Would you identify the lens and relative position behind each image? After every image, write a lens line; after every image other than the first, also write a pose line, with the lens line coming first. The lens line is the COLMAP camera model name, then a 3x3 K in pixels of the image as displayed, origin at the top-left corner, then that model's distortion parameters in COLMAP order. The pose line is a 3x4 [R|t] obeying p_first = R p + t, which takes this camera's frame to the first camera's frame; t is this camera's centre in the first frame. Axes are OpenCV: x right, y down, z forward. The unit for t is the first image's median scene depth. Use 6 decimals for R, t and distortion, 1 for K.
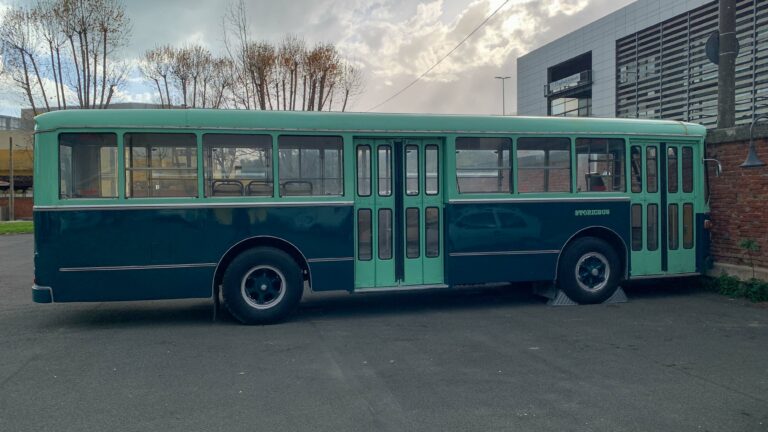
lens RADIAL K [[578.1, 0, 380.9], [0, 578.1, 212.5], [0, 0, 1]] dist [0.053040, -0.077171]
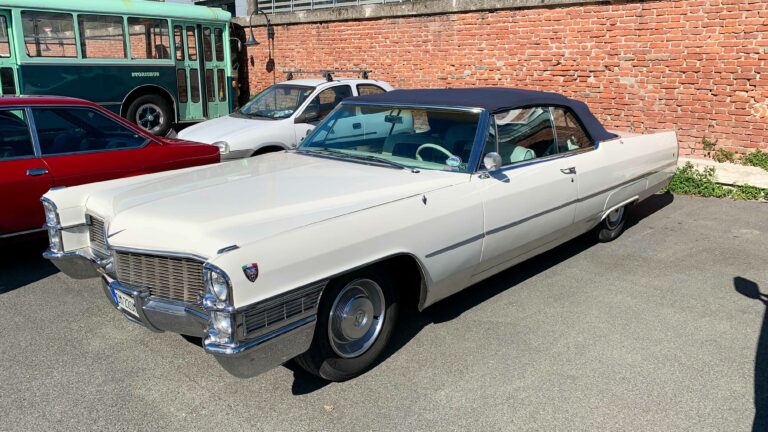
lens RADIAL K [[578.1, 0, 378.7], [0, 578.1, 214.9], [0, 0, 1]] dist [0.053040, -0.077171]
pose [[0.856439, -0.107351, 0.504964, 0.098812], [-0.007541, 0.975435, 0.220161, 0.016349], [-0.516193, -0.192362, 0.834590, -0.479640]]
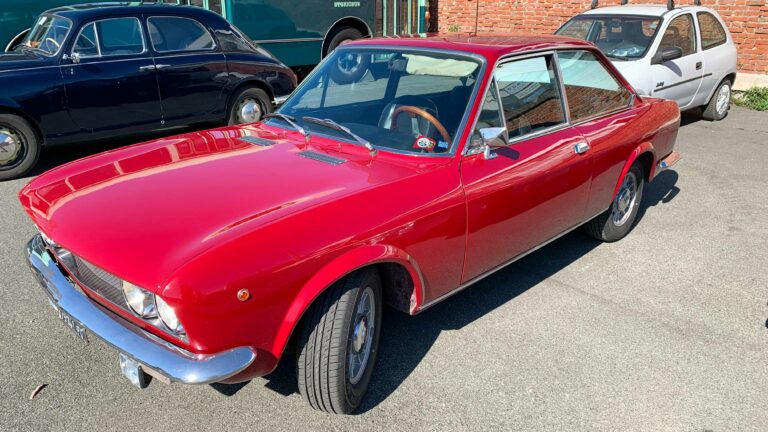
lens RADIAL K [[578.1, 0, 382.6], [0, 578.1, 217.4], [0, 0, 1]] dist [0.053040, -0.077171]
pose [[0.887735, -0.151562, 0.434690, -0.149262], [0.000059, 0.944288, 0.329121, 0.018764], [-0.460355, -0.292147, 0.838286, -0.151387]]
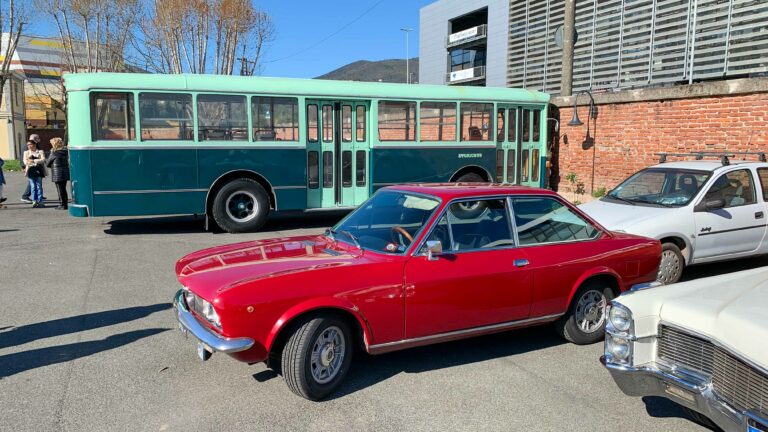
lens RADIAL K [[578.1, 0, 377.0], [0, 578.1, 211.9], [0, 0, 1]] dist [0.053040, -0.077171]
pose [[0.986992, -0.006165, 0.160650, -0.089229], [-0.009064, 0.995541, 0.093893, 0.006194], [-0.160513, -0.094128, 0.982535, -0.358523]]
